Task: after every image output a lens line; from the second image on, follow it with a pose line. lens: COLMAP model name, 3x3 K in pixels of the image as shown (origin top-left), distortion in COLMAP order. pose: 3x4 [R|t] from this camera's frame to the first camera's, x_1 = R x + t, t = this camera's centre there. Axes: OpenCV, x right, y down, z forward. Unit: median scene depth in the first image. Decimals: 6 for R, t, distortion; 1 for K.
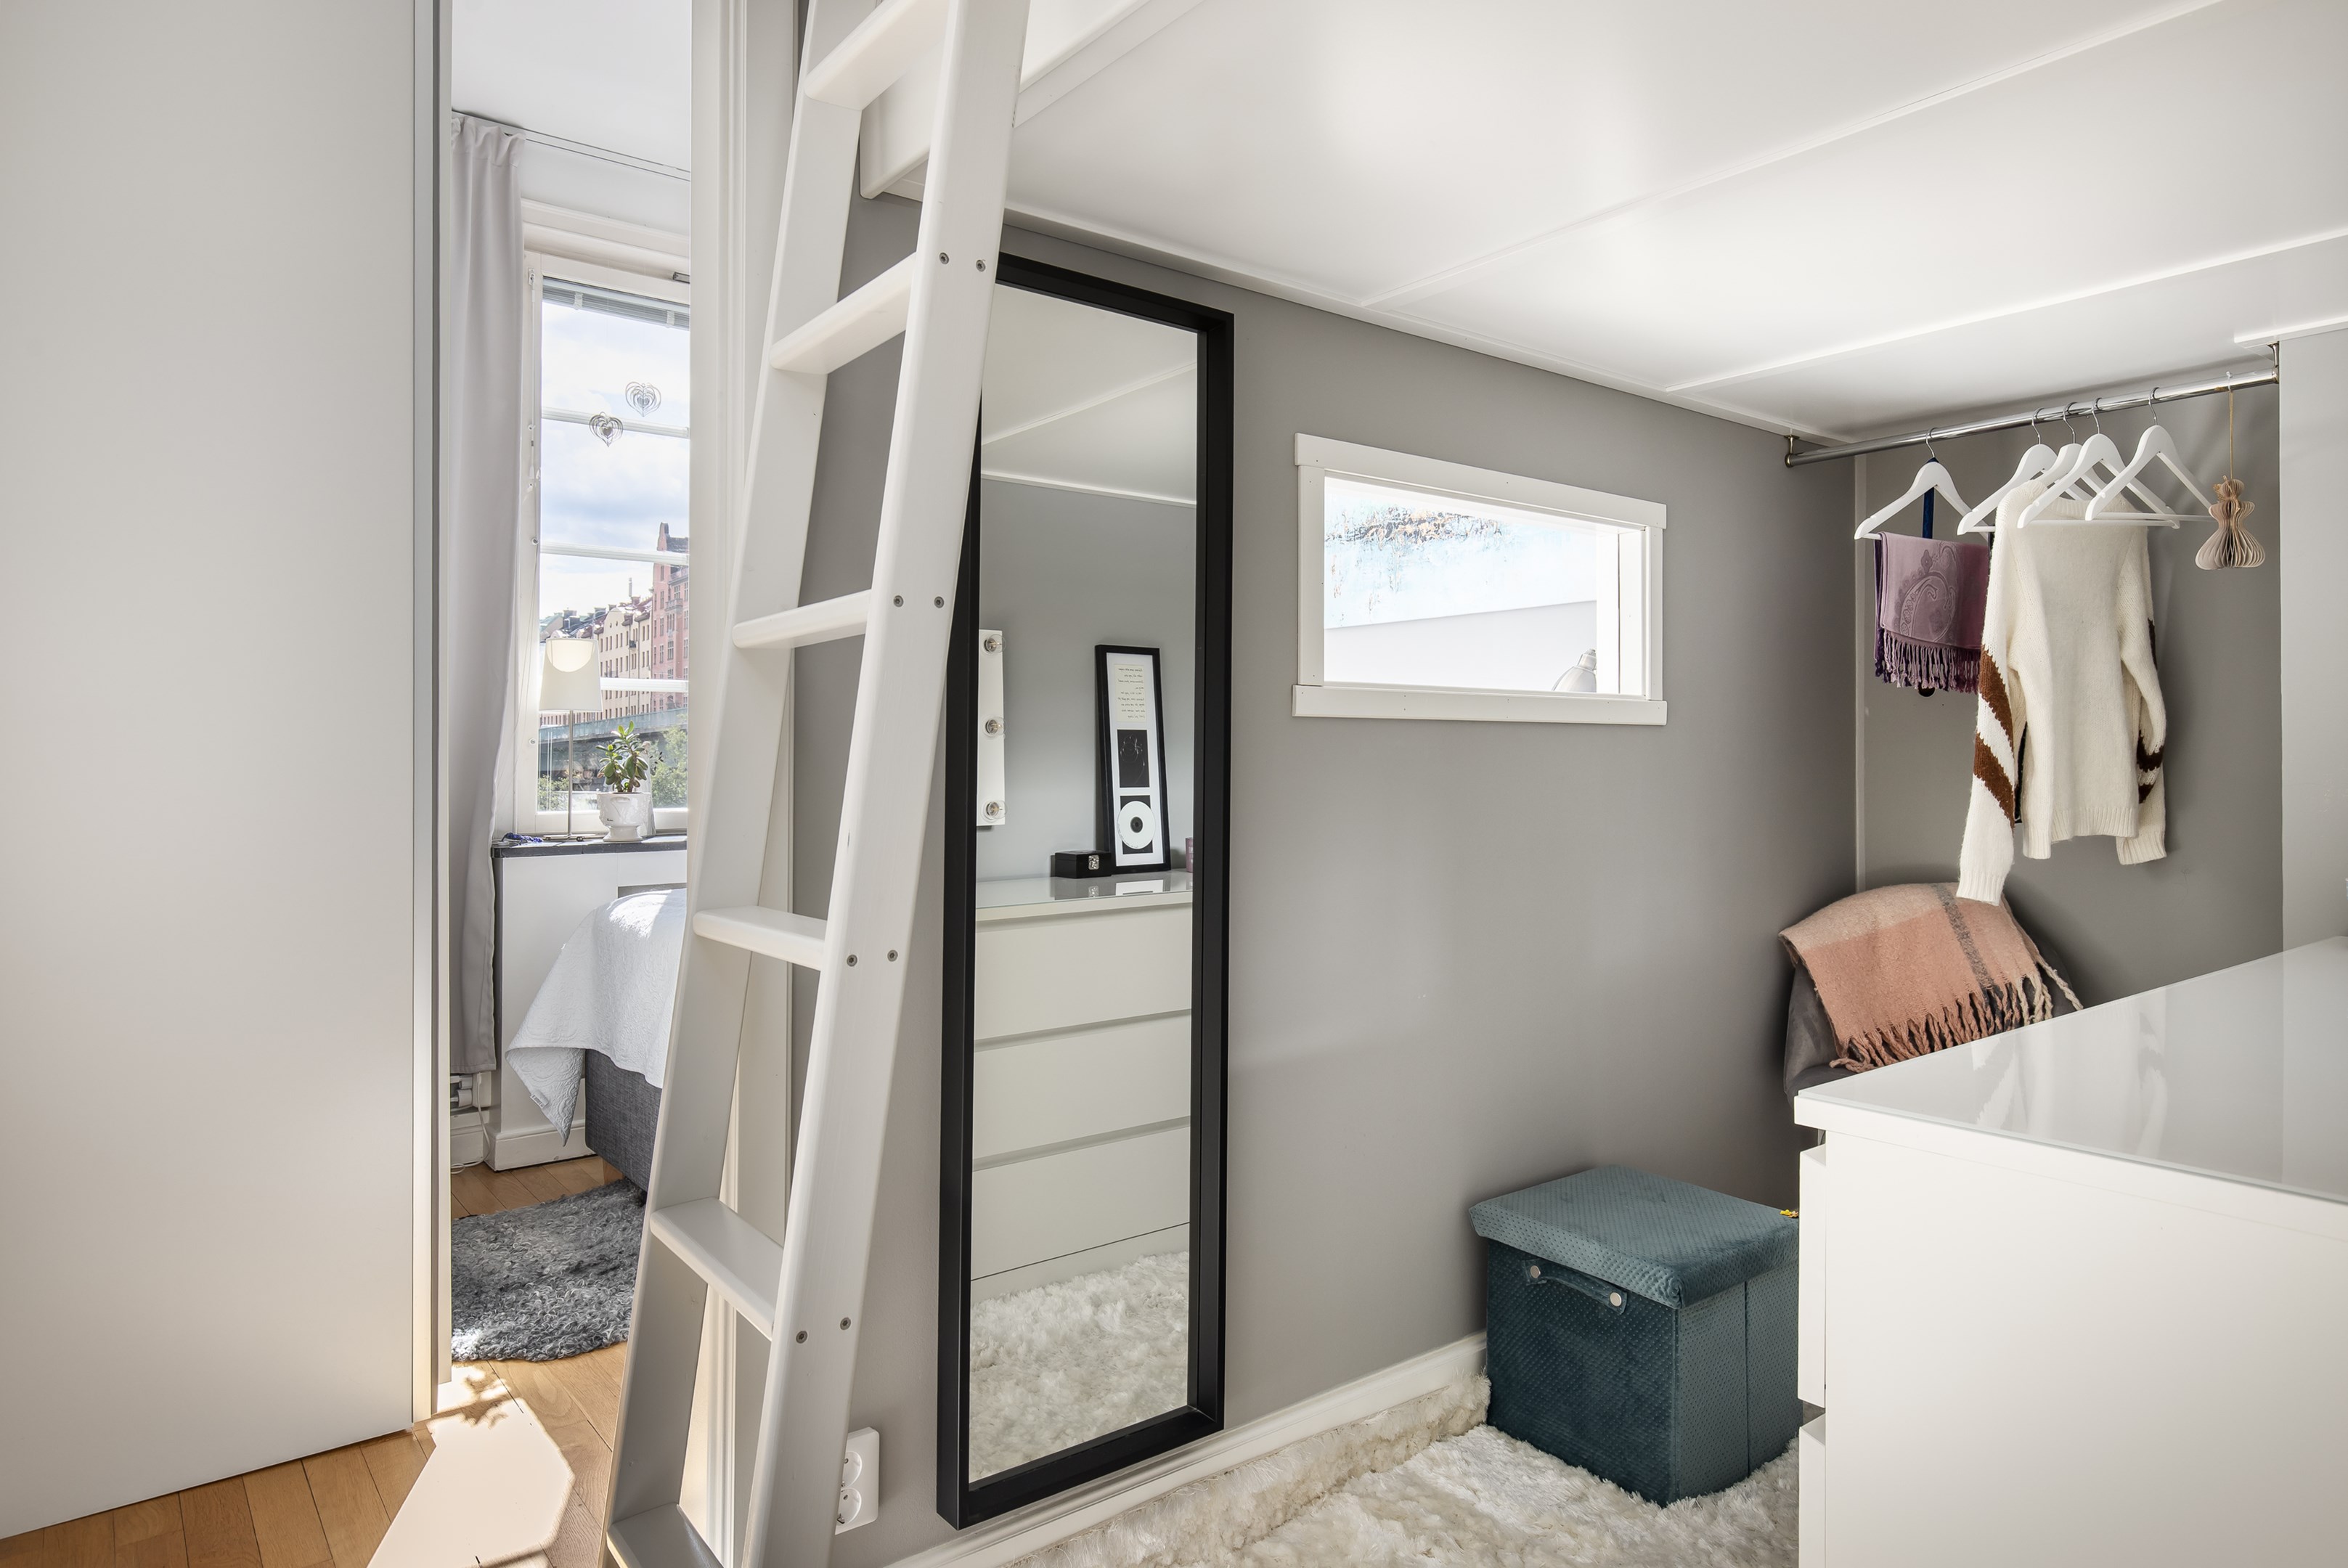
lens RADIAL K [[1320.1, 0, 1174.0], [0, 1320.1, 784.0], [0, 0, 1]] dist [-0.000471, 0.000506]
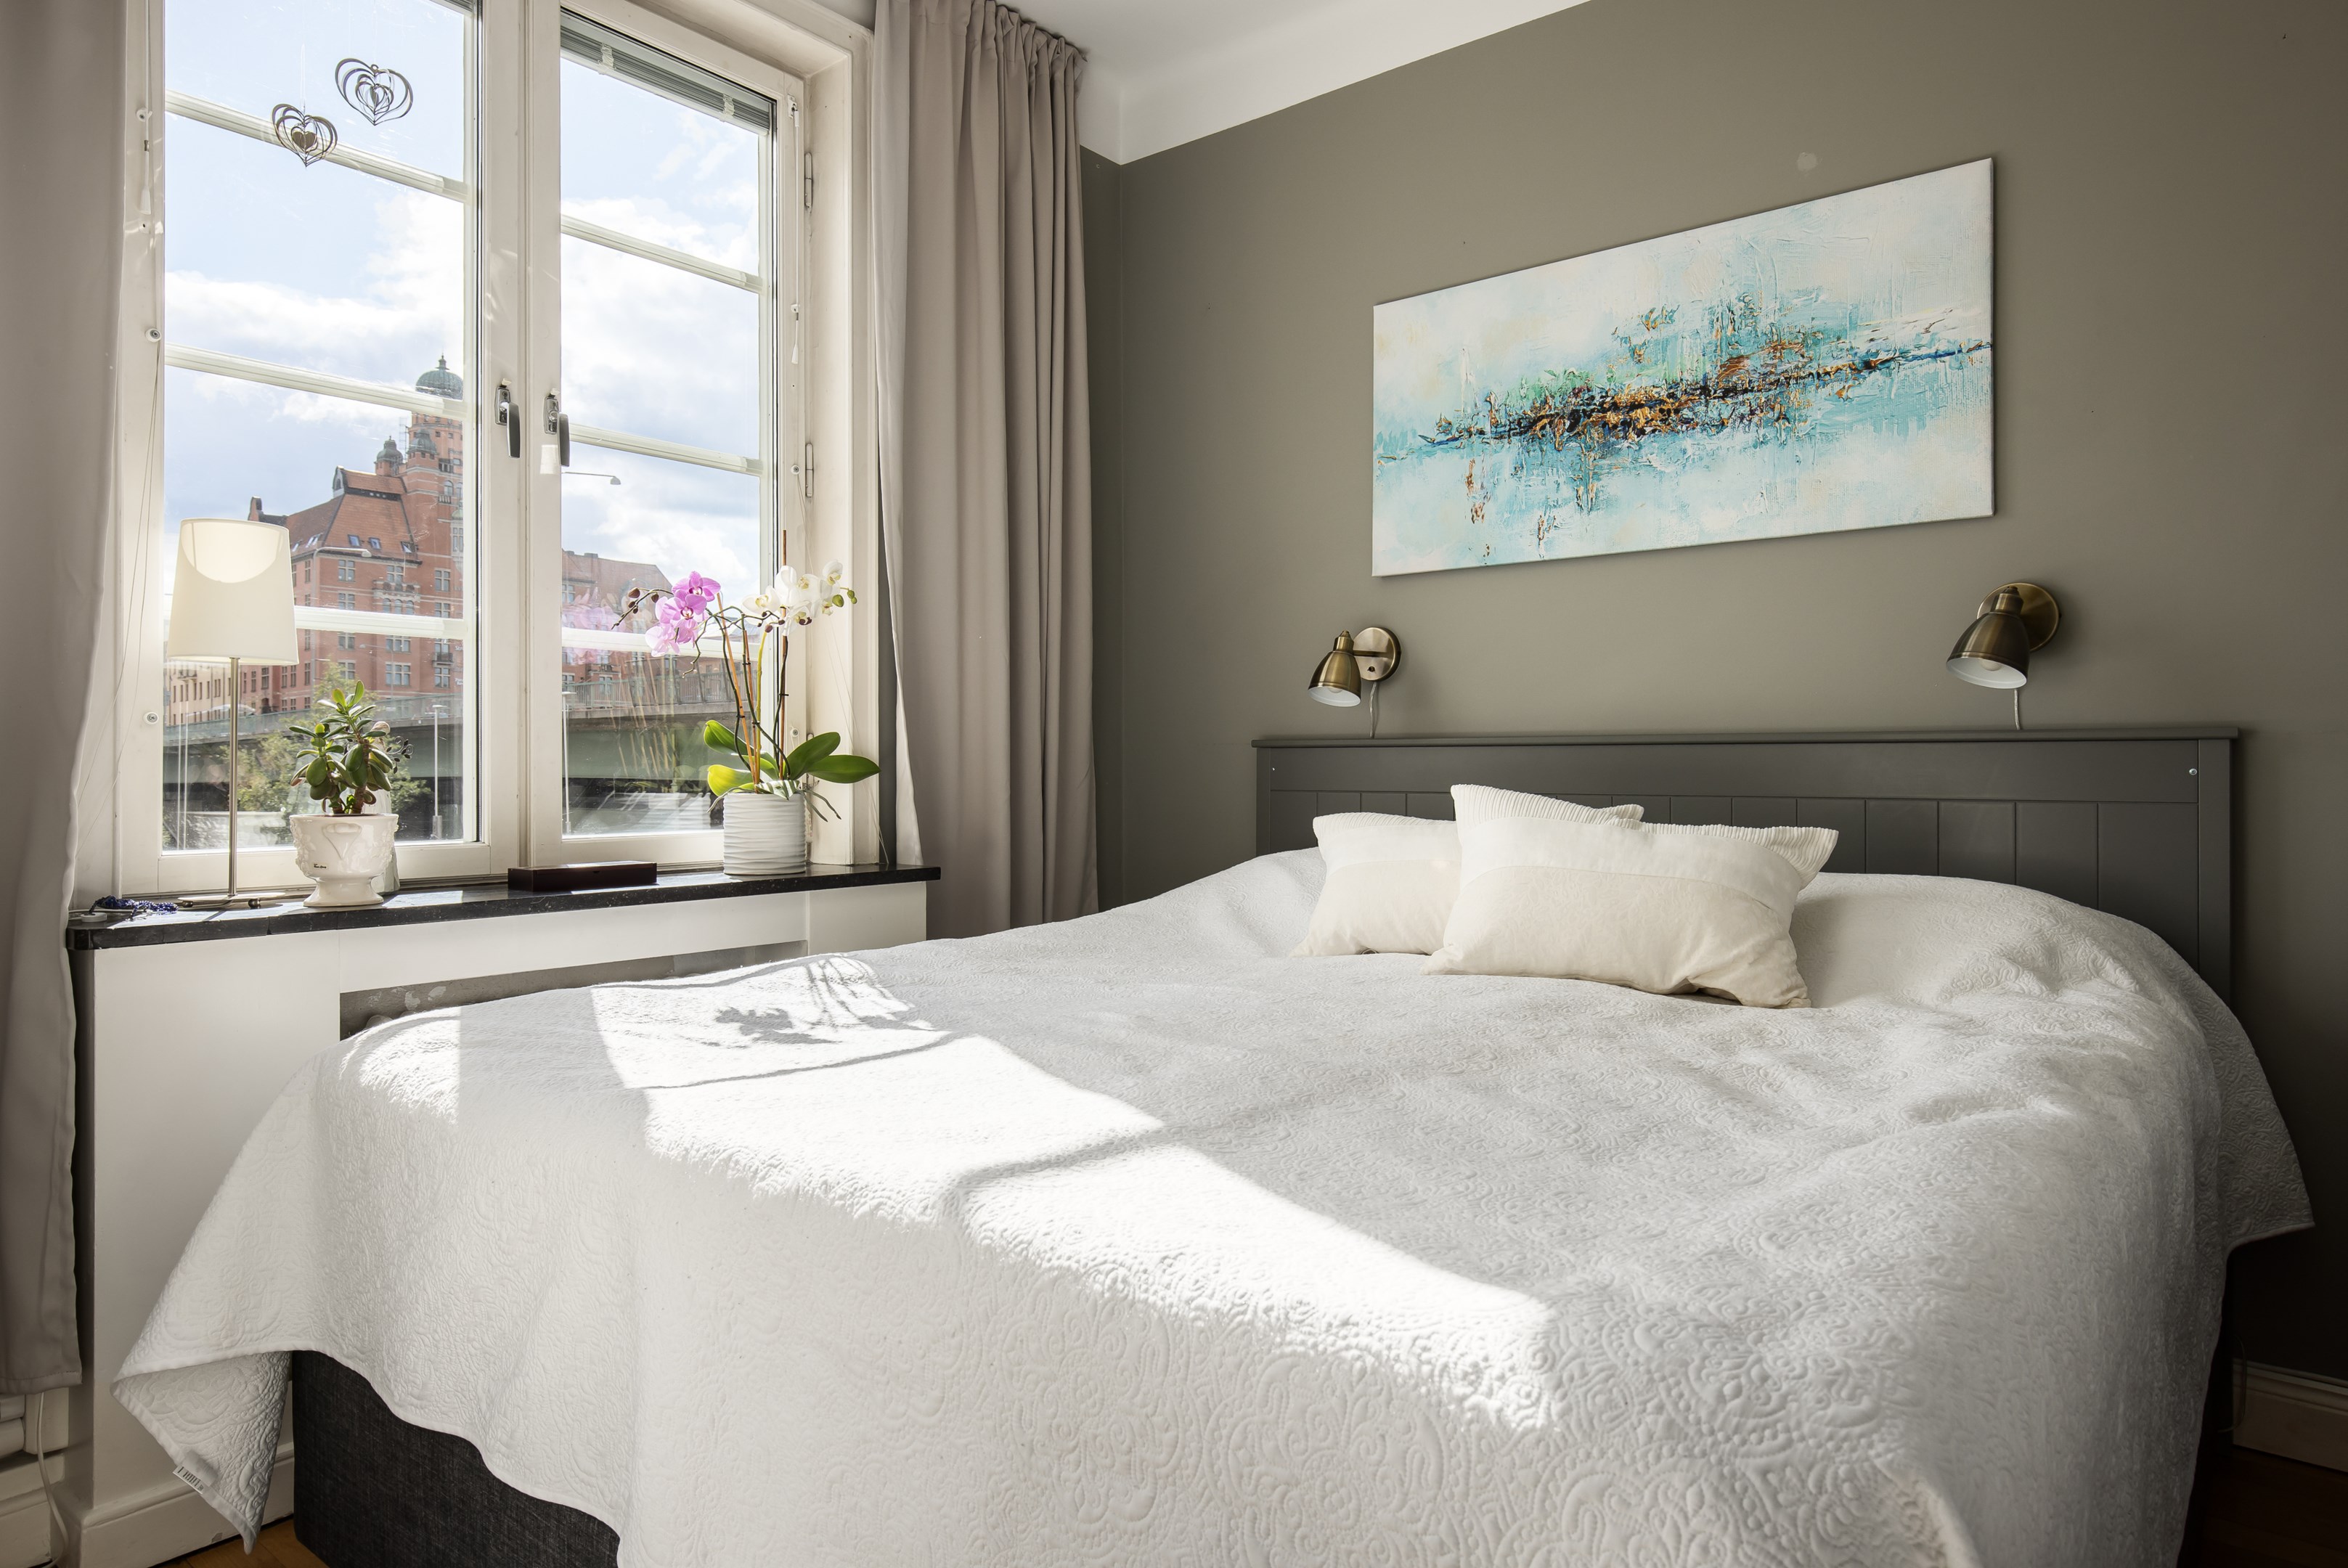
lens RADIAL K [[1395.4, 0, 1175.3], [0, 1395.4, 801.7], [0, 0, 1]] dist [-0.001427, -0.002606]
pose [[0.976659, -0.003187, 0.214772, -0.211400], [0.002839, 0.999994, 0.001930, 0.001314], [-0.214777, -0.001275, 0.976662, 0.380551]]
